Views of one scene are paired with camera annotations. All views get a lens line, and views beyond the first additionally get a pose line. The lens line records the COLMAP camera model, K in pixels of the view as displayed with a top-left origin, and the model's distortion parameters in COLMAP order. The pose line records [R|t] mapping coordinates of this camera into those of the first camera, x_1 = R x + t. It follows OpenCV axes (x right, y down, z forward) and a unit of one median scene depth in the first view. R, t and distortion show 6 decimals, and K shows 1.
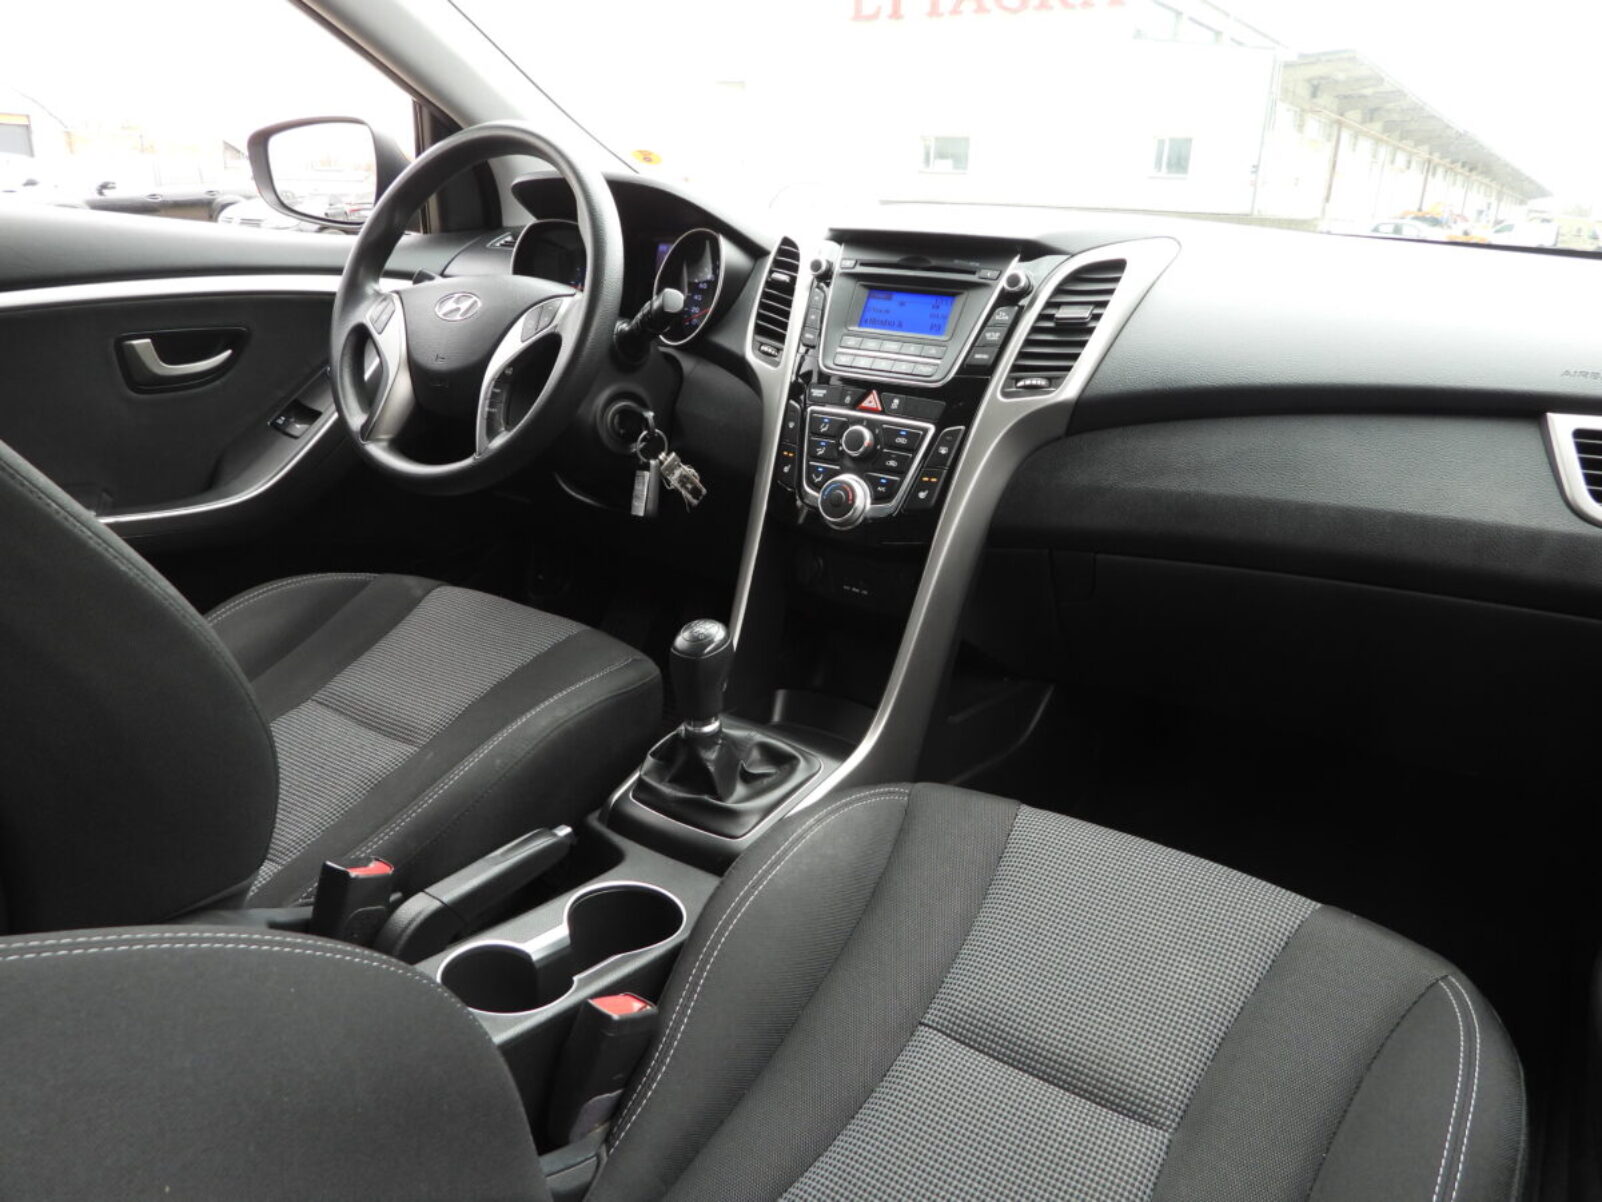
lens RADIAL K [[1151.8, 0, 801.0], [0, 1151.8, 601.0], [0, 0, 1]] dist [-0.006370, -0.002464]
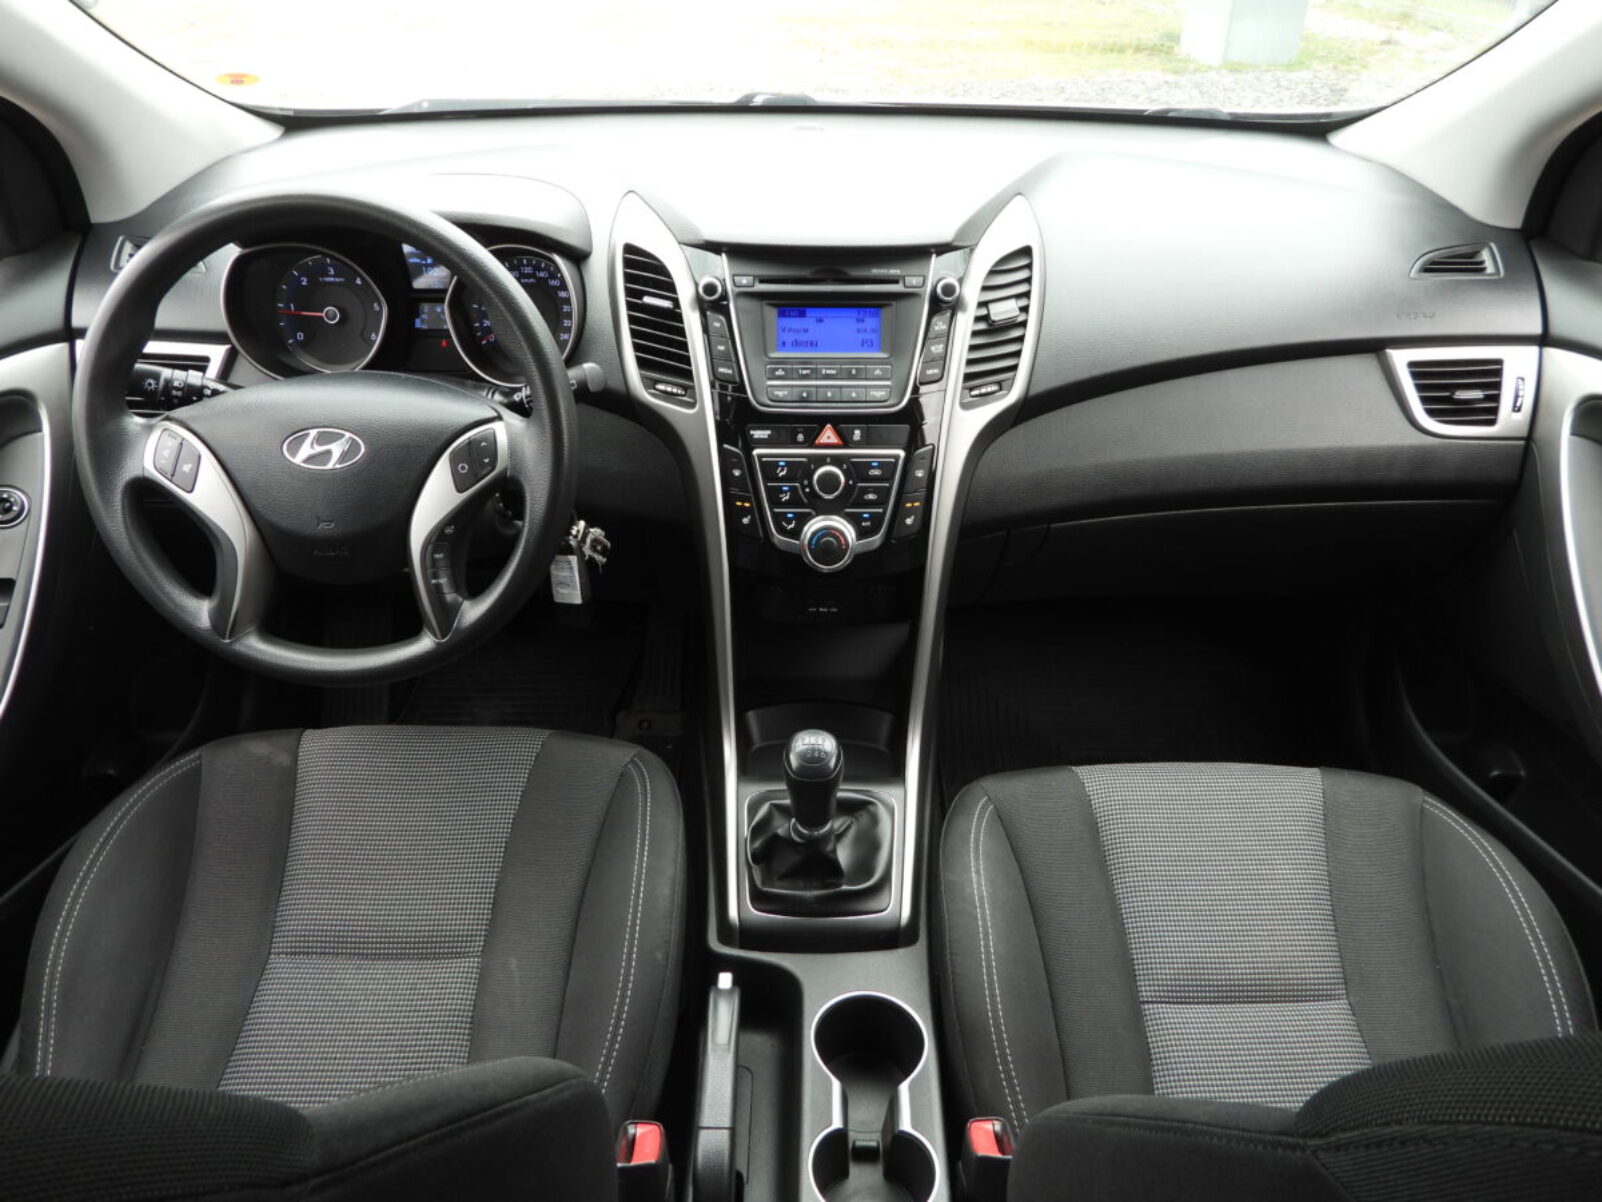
lens RADIAL K [[1151.8, 0, 801.0], [0, 1151.8, 601.0], [0, 0, 1]] dist [-0.006370, -0.002464]
pose [[0.825608, -0.342747, 0.448214, -0.405866], [0.210798, 0.924206, 0.318446, -0.332478], [-0.523389, -0.168429, 0.835282, 0.173643]]
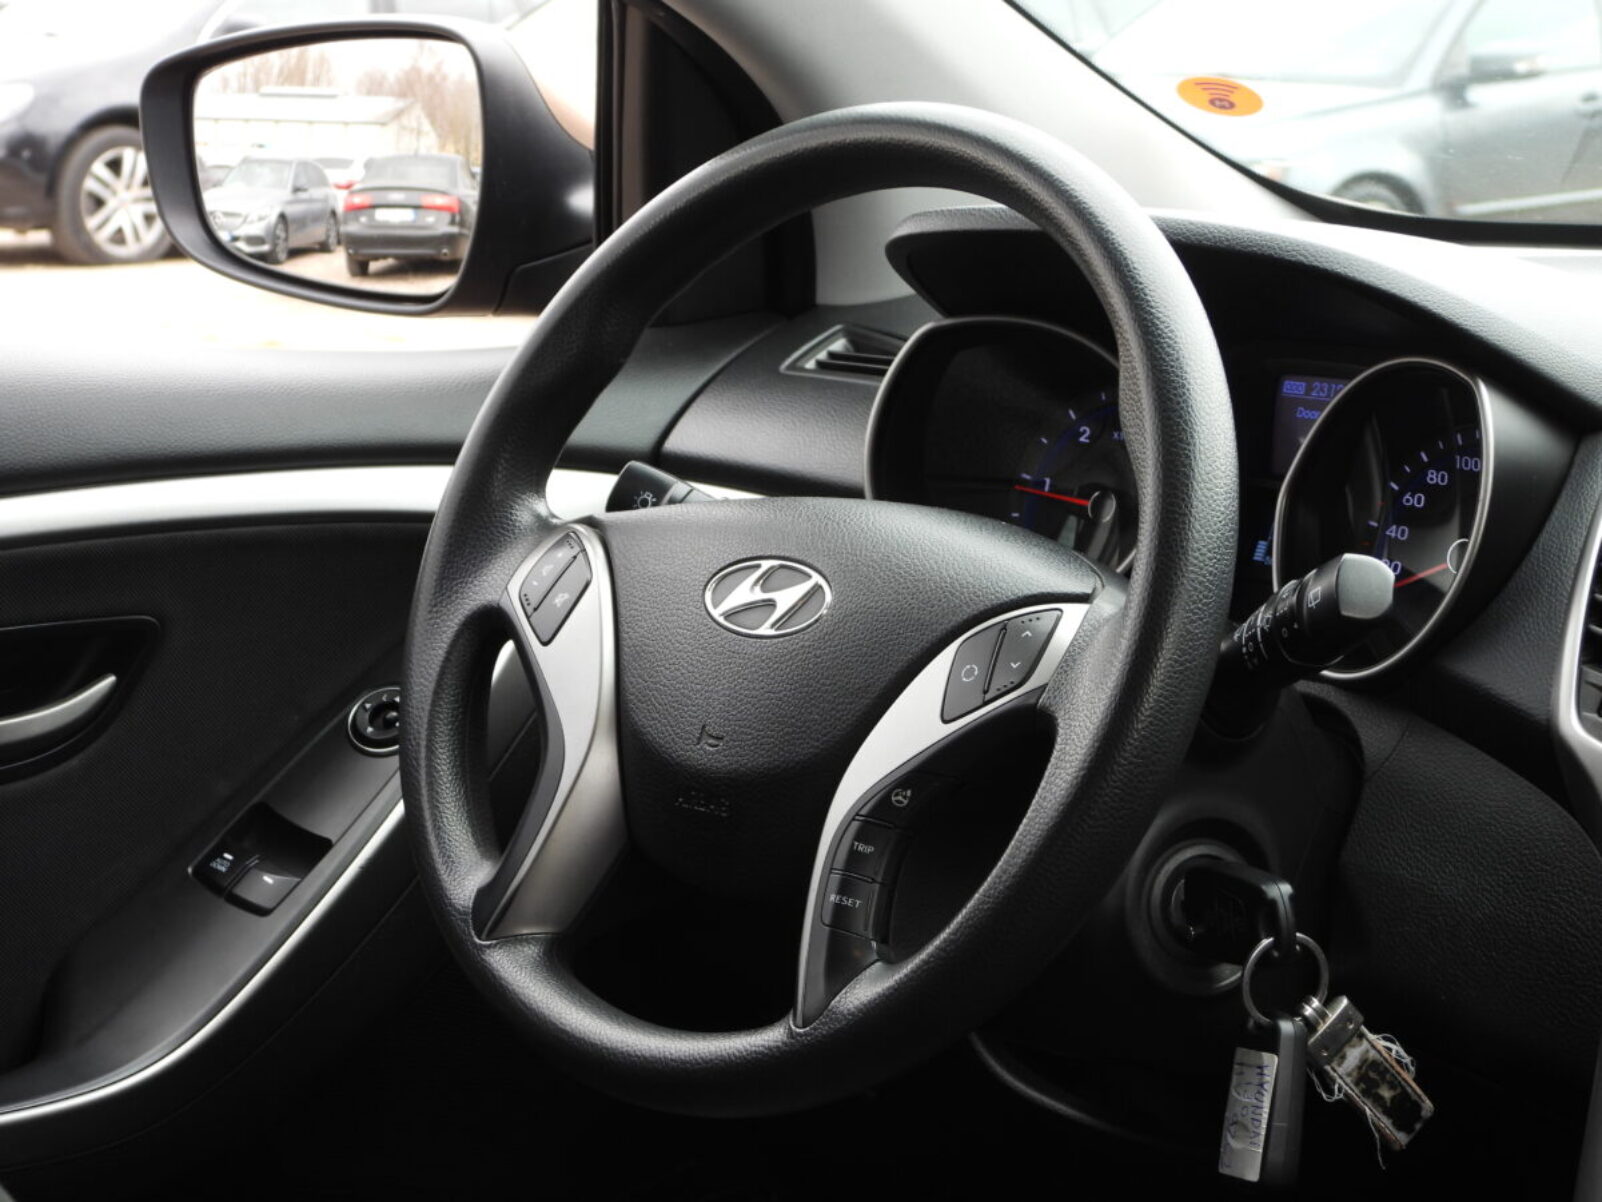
lens RADIAL K [[3863.0, 0, 801.0], [0, 3863.0, 601.0], [0, 0, 1]] dist [-0.053999, -0.574029]
pose [[0.982149, 0.001374, -0.188101, -0.055644], [-0.034485, 0.984341, -0.172871, -0.041861], [0.184918, 0.176272, 0.966816, -0.181702]]
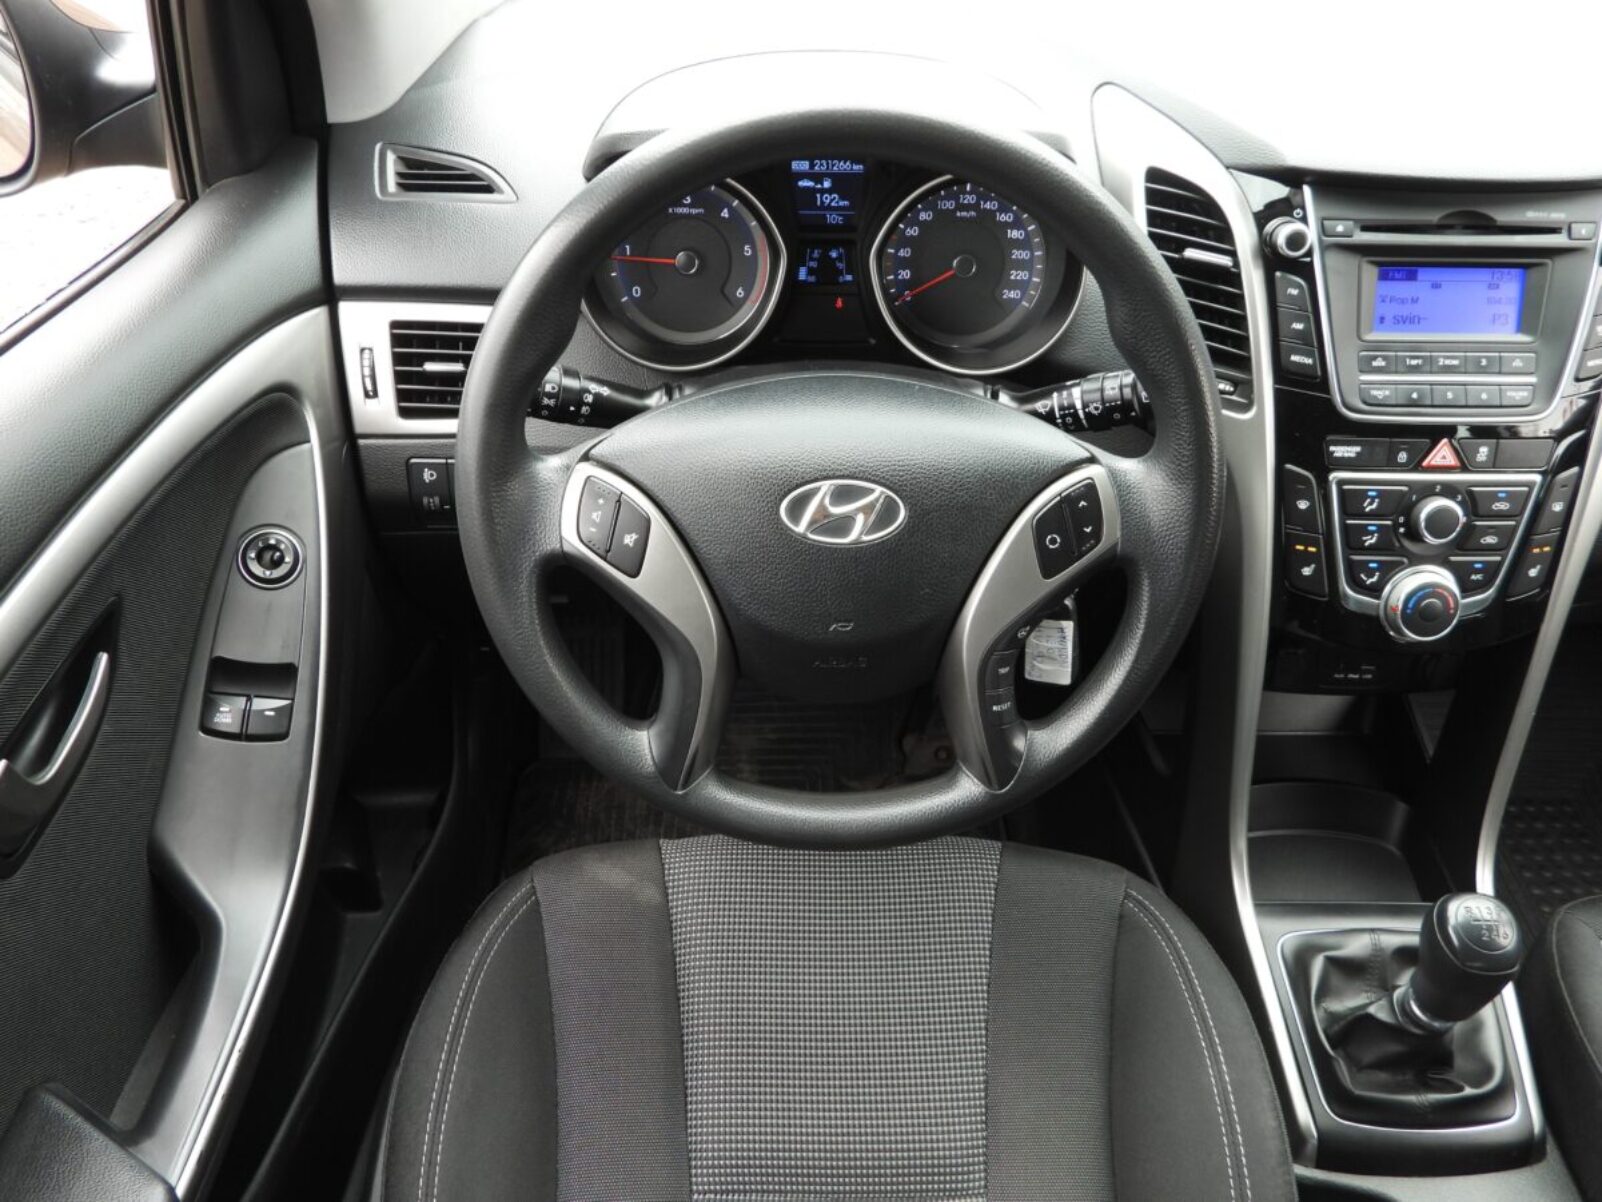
lens RADIAL K [[1216.3, 0, 801.0], [0, 1216.3, 601.0], [0, 0, 1]] dist [-0.010533, 0.000476]
pose [[0.822526, -0.381964, 0.421373, -0.539085], [0.203356, 0.889446, 0.409307, -0.432031], [-0.531129, -0.250977, 0.809267, 0.562547]]
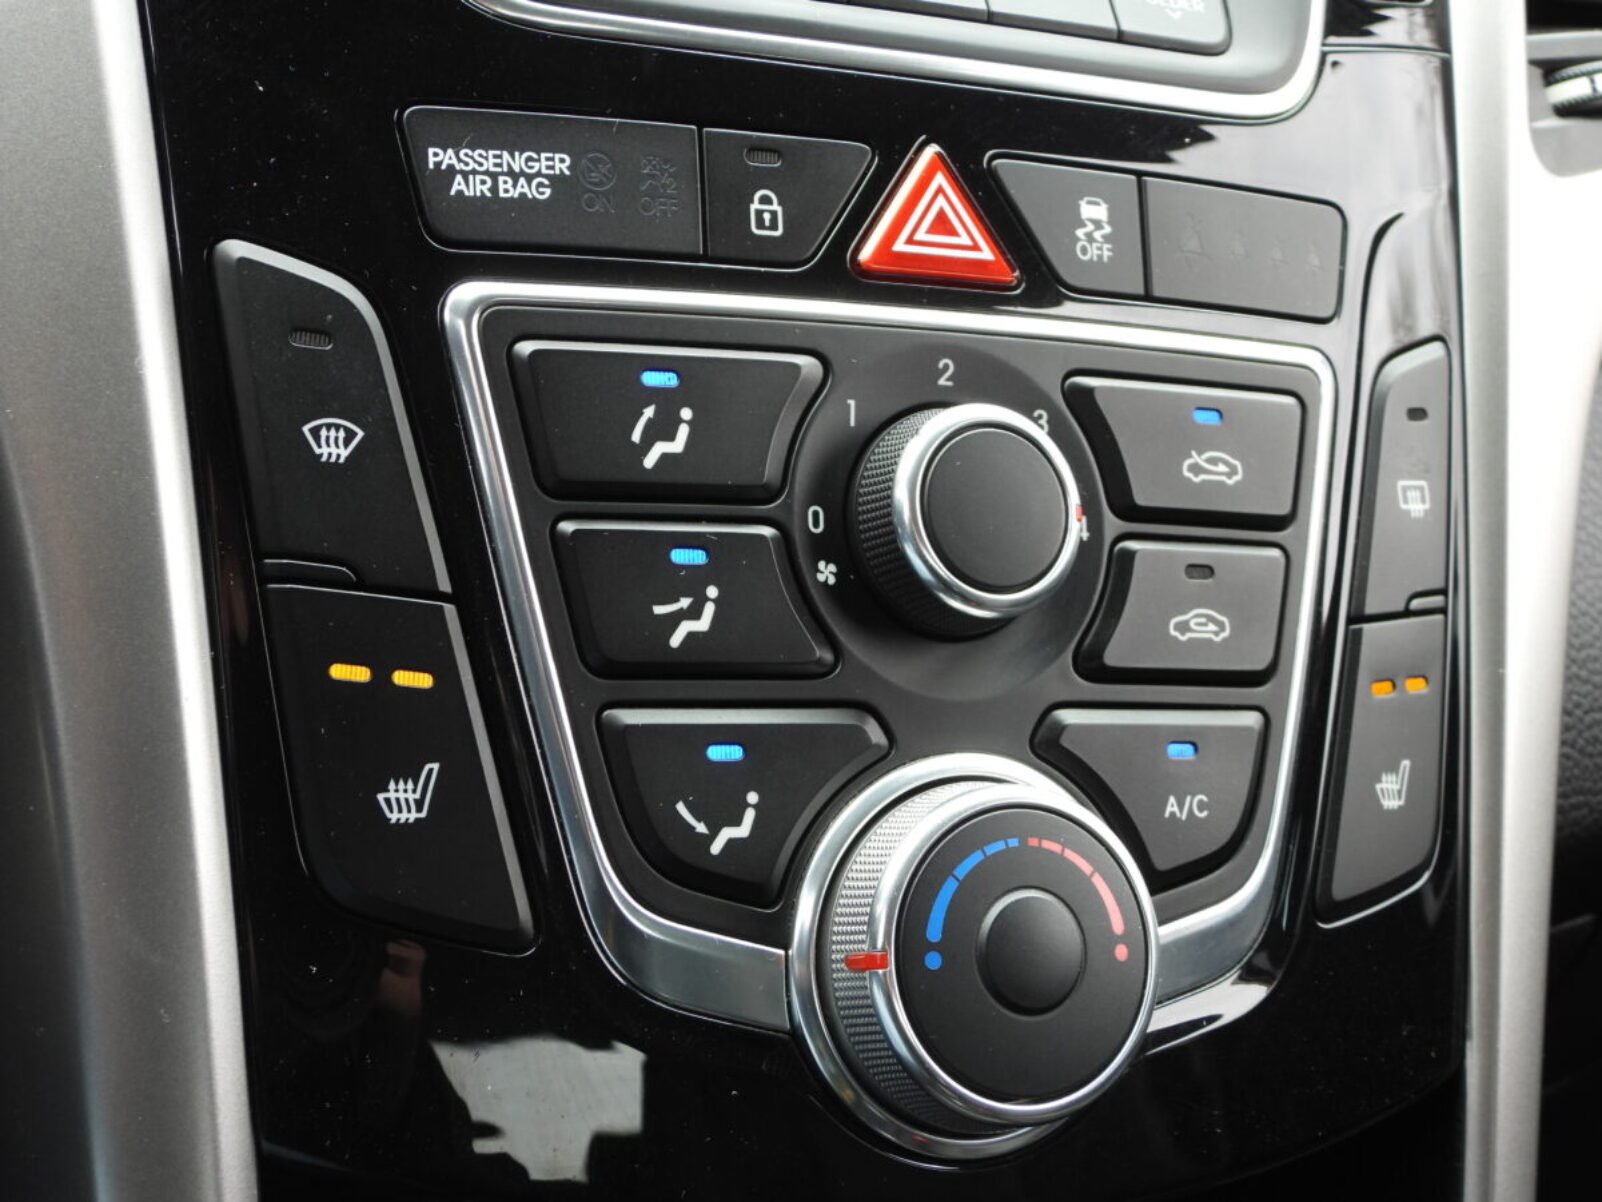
lens RADIAL K [[2782.3, 0, 801.0], [0, 2782.3, 601.0], [0, 0, 1]] dist [-0.023997, -0.045243]
pose [[0.497625, -0.173849, 0.849792, -0.232638], [0.163123, 0.980985, 0.105166, -0.154548], [-0.851916, 0.086287, 0.516521, 0.781843]]
